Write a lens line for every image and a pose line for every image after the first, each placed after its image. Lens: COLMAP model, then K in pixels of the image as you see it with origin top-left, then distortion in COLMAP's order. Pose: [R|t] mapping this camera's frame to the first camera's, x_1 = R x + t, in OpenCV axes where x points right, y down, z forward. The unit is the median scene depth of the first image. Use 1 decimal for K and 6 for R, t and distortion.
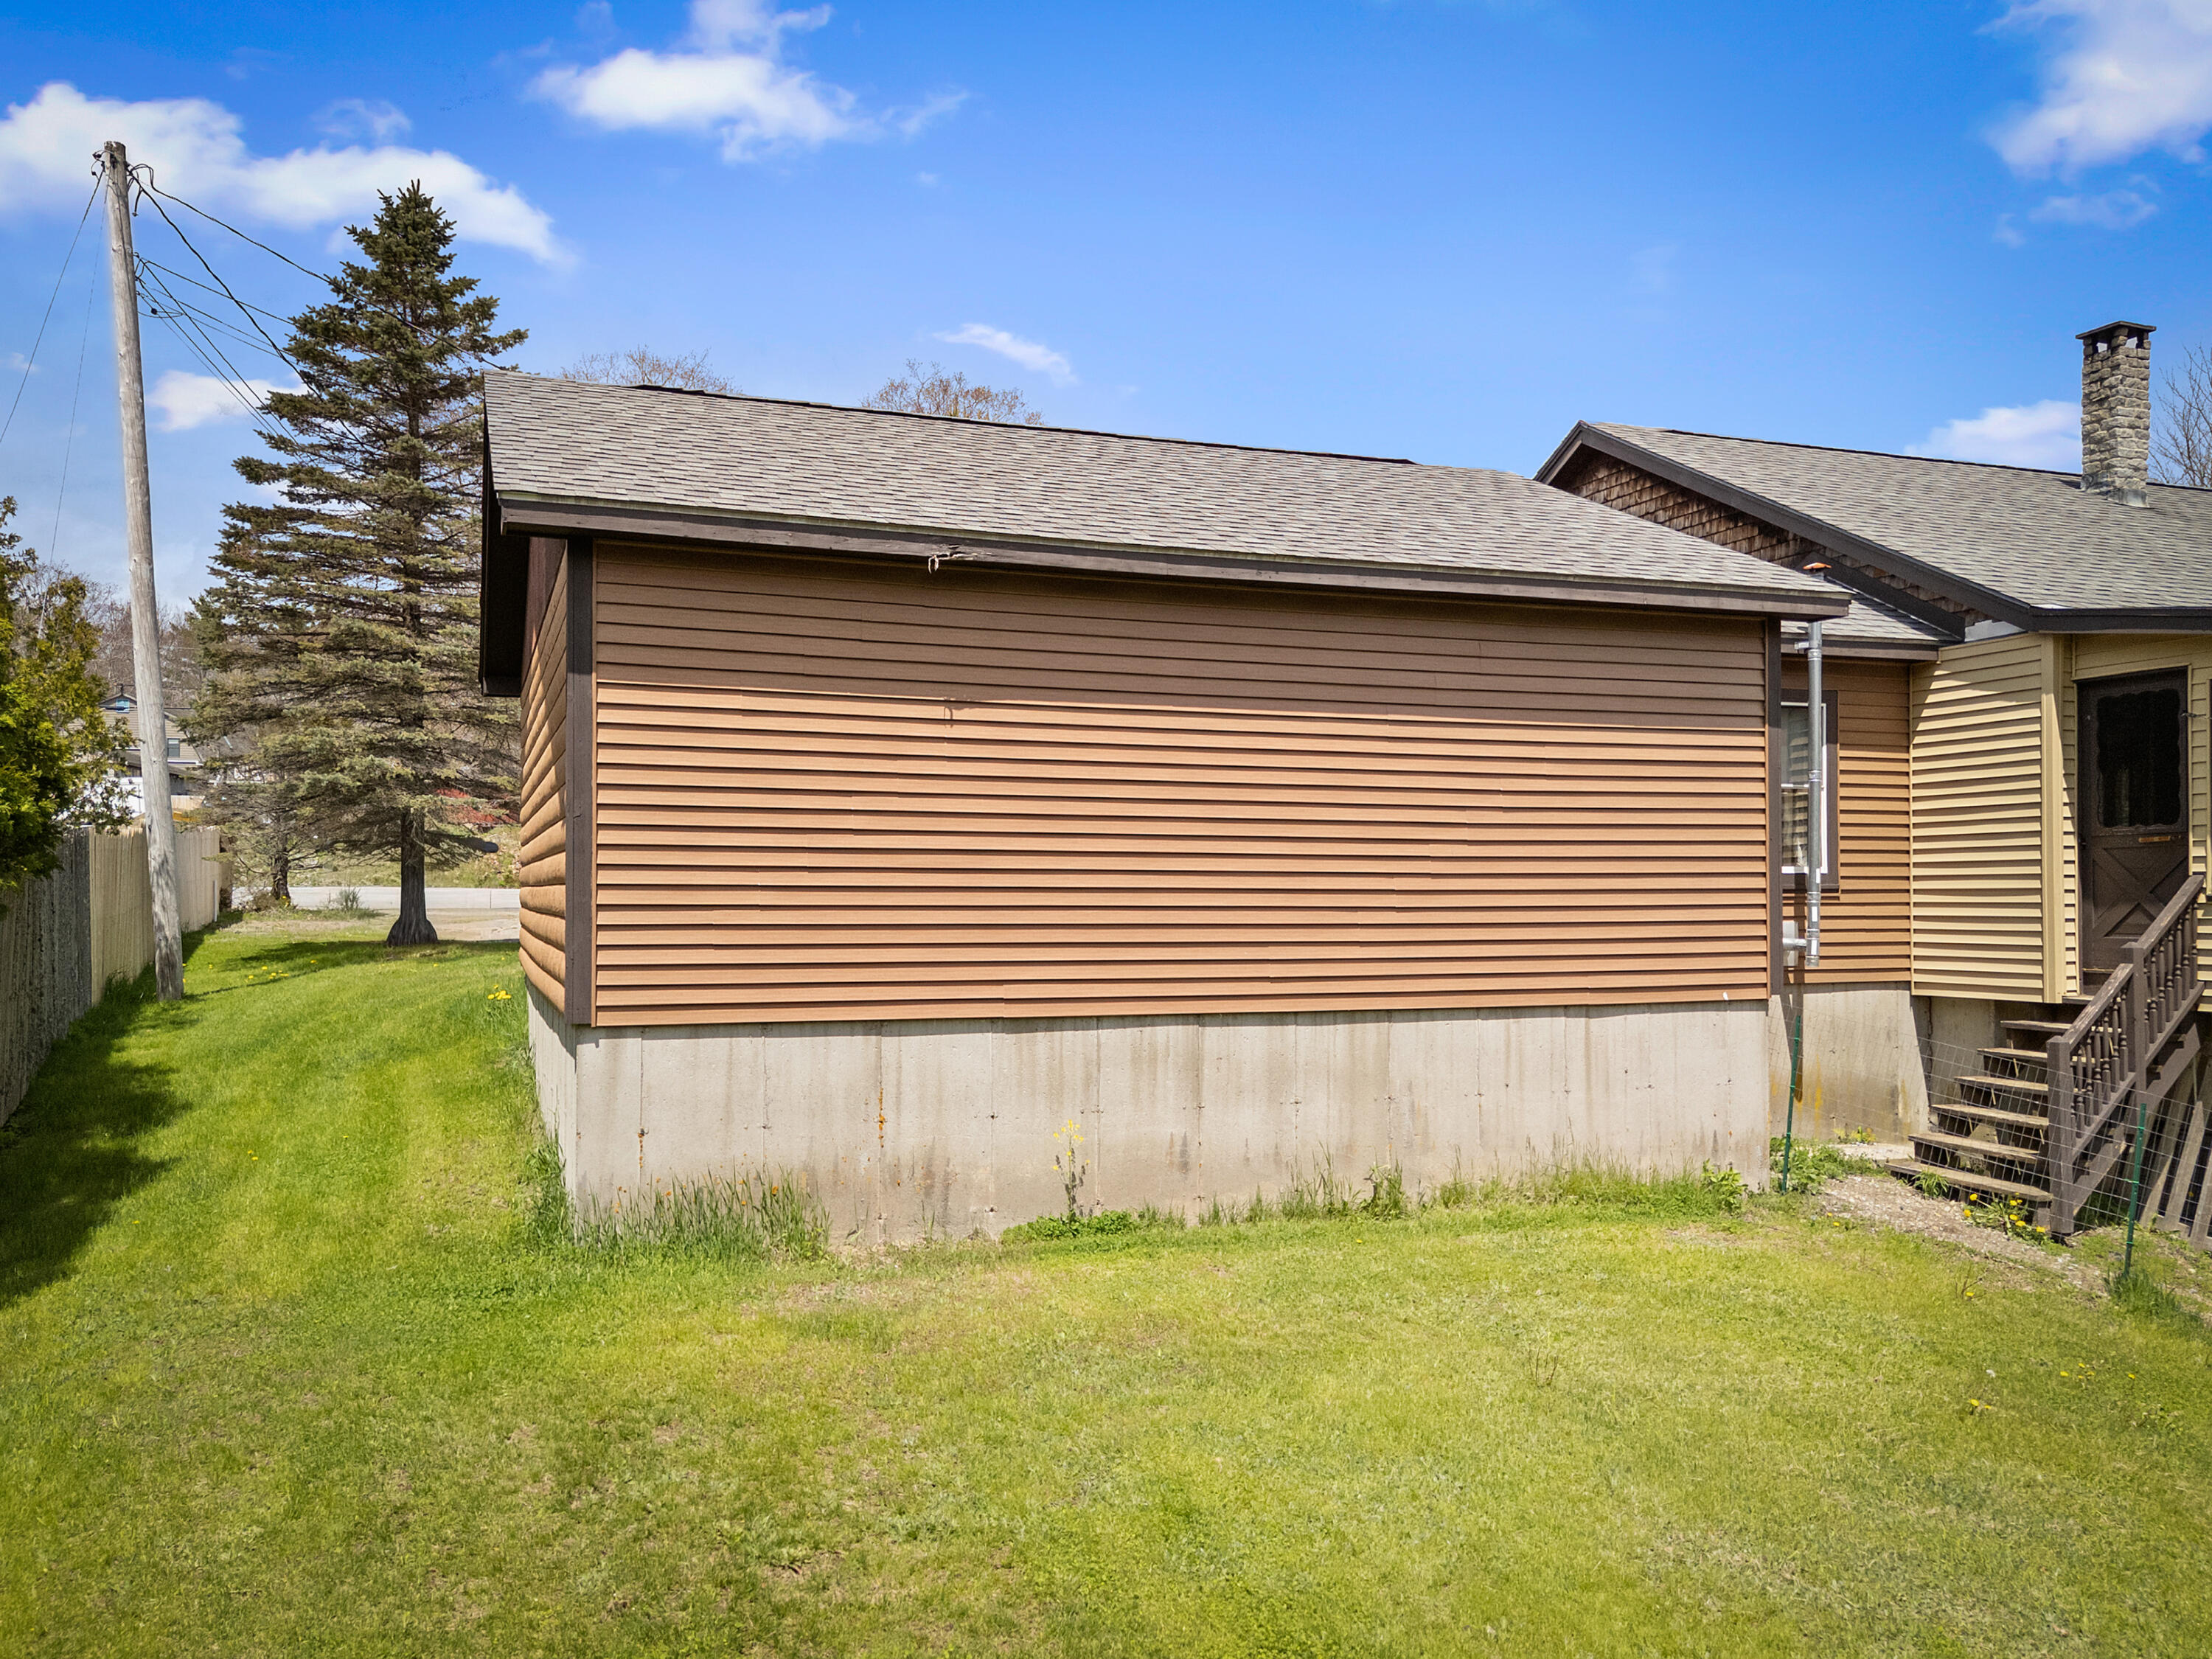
lens RADIAL K [[1709.6, 0, 1106.0], [0, 1709.6, 829.5], [0, 0, 1]] dist [0.101943, -0.086403]
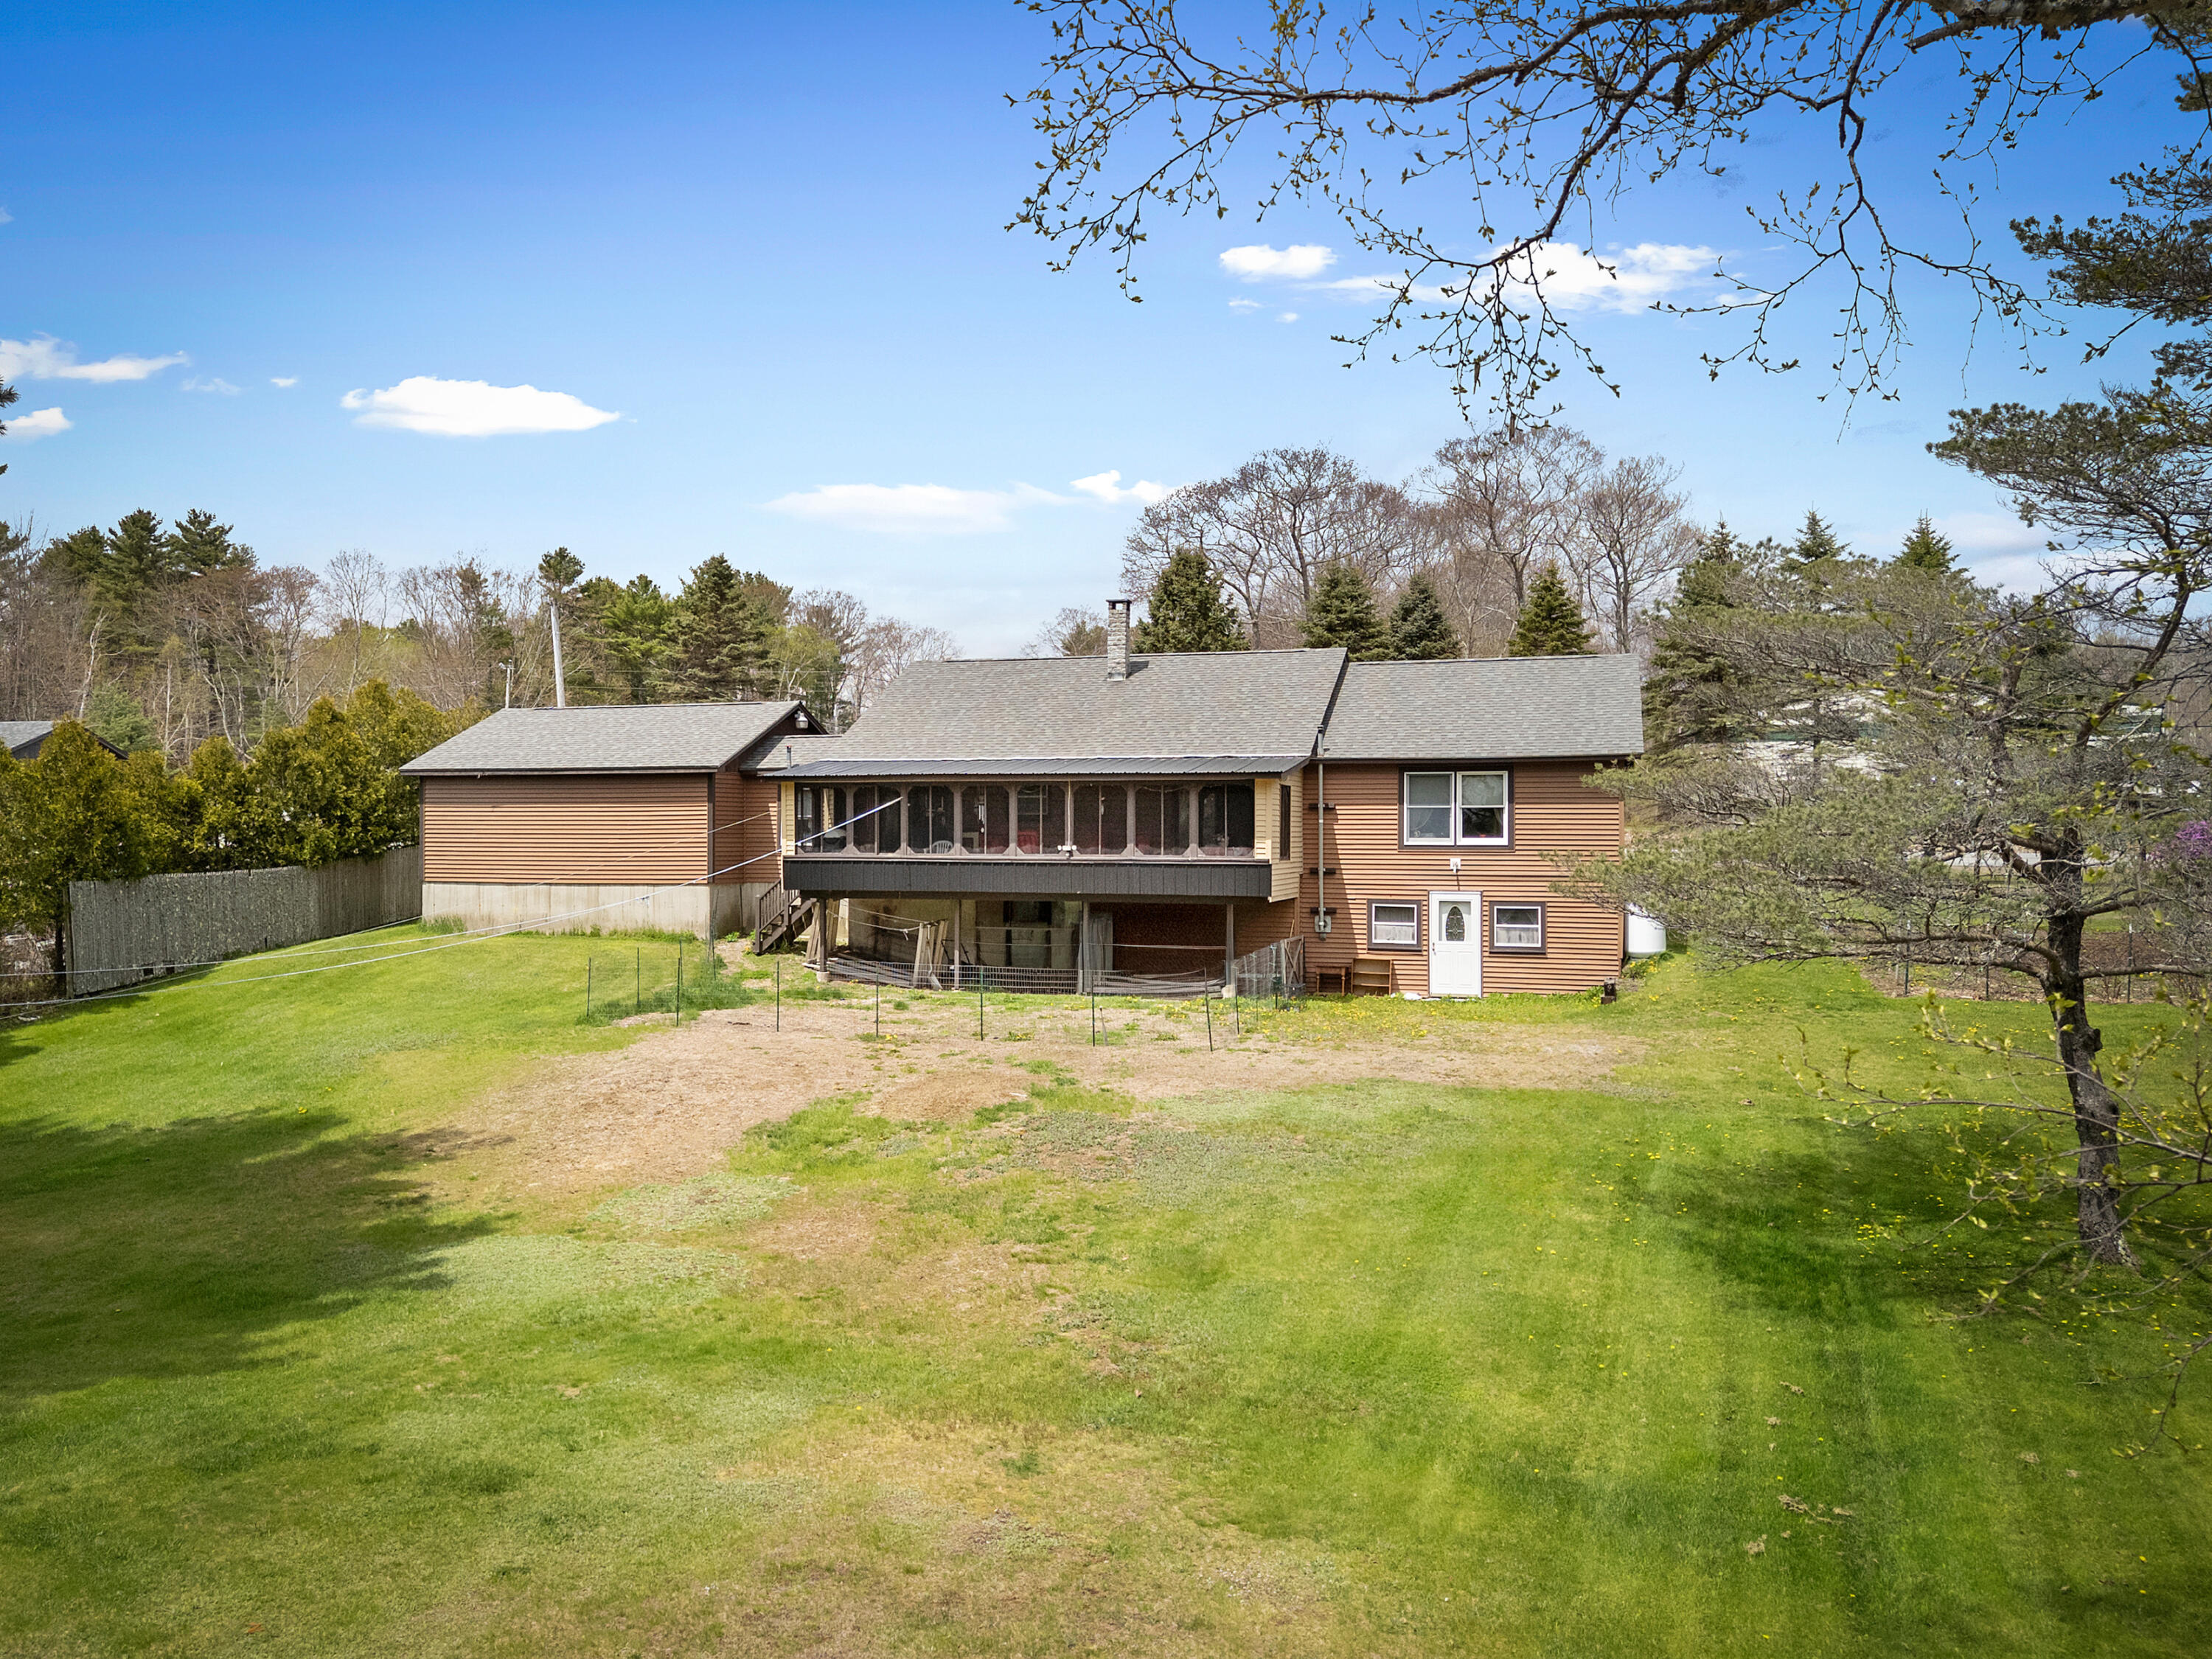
lens RADIAL K [[1709.6, 0, 1106.0], [0, 1709.6, 829.5], [0, 0, 1]] dist [0.101943, -0.086403]
pose [[0.796344, 0.004666, -0.604825, 1.604513], [0.020718, 0.999173, 0.034988, -0.059328], [0.604488, -0.040393, 0.795589, -0.644195]]
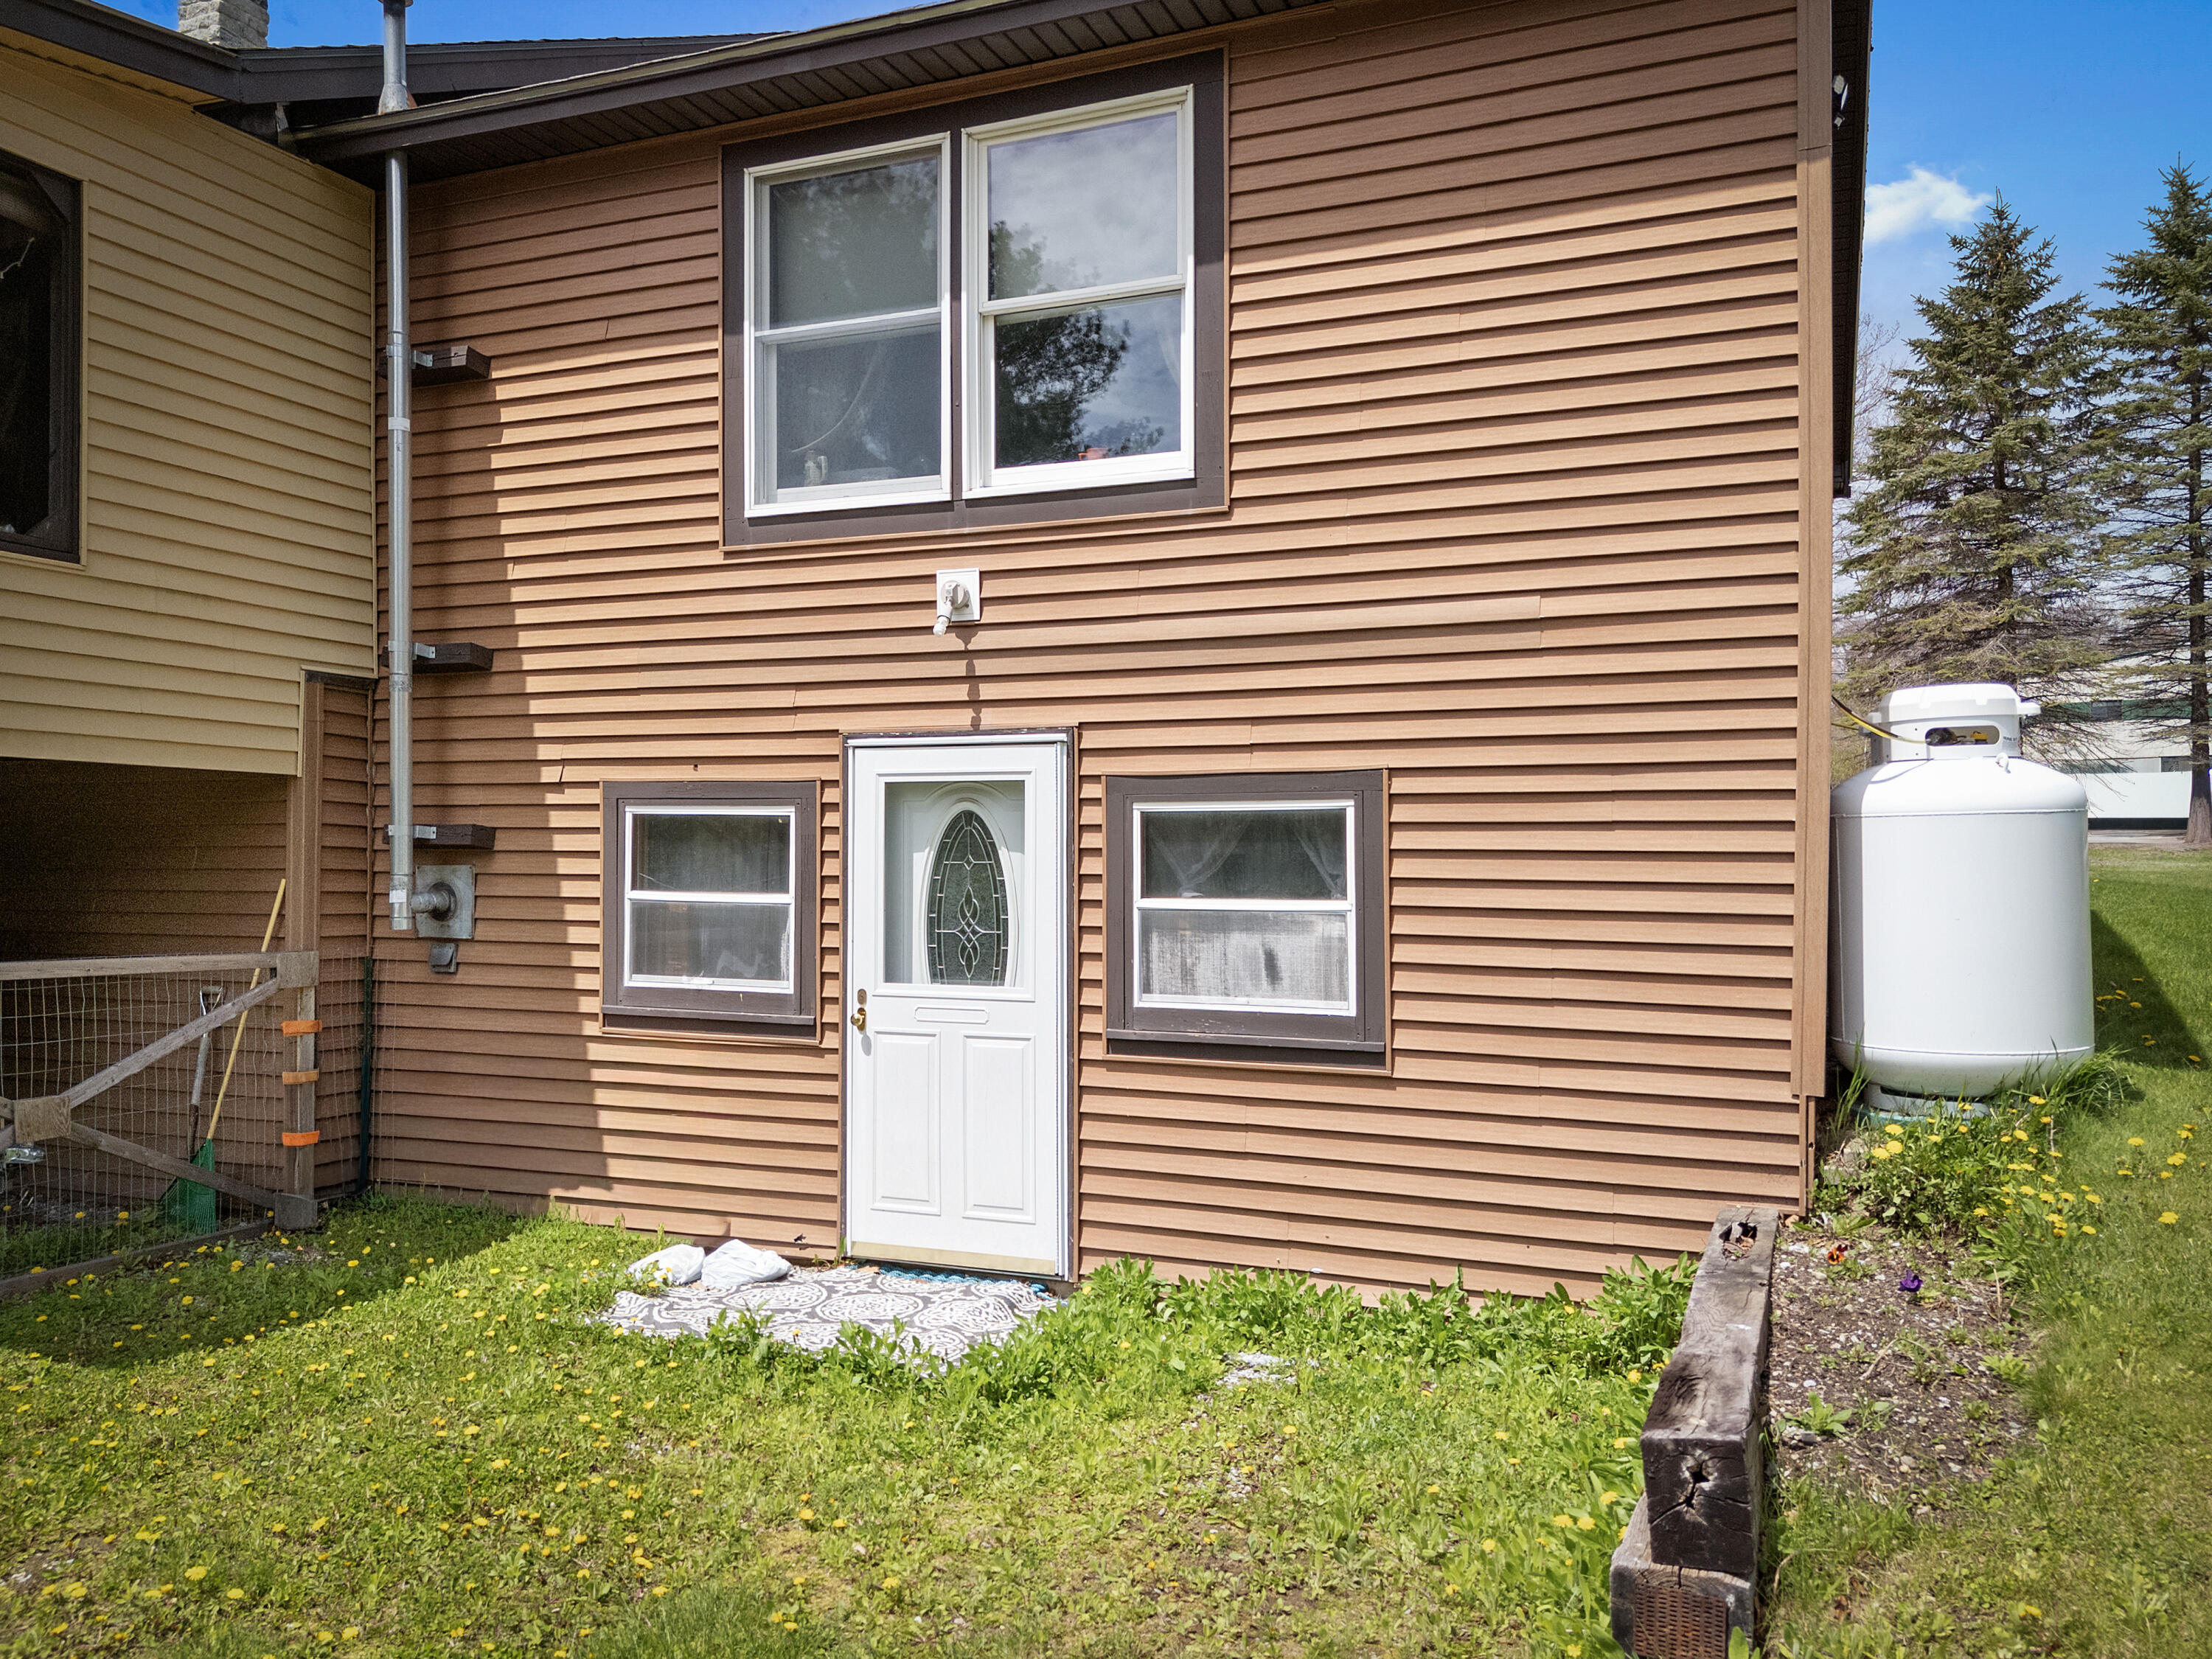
lens RADIAL K [[1709.6, 0, 1106.0], [0, 1709.6, 829.5], [0, 0, 1]] dist [0.101943, -0.086403]
pose [[0.723306, -0.002581, -0.690523, 1.126829], [0.025880, 0.999392, 0.023373, 0.074668], [0.690042, -0.034777, 0.722933, 0.637300]]
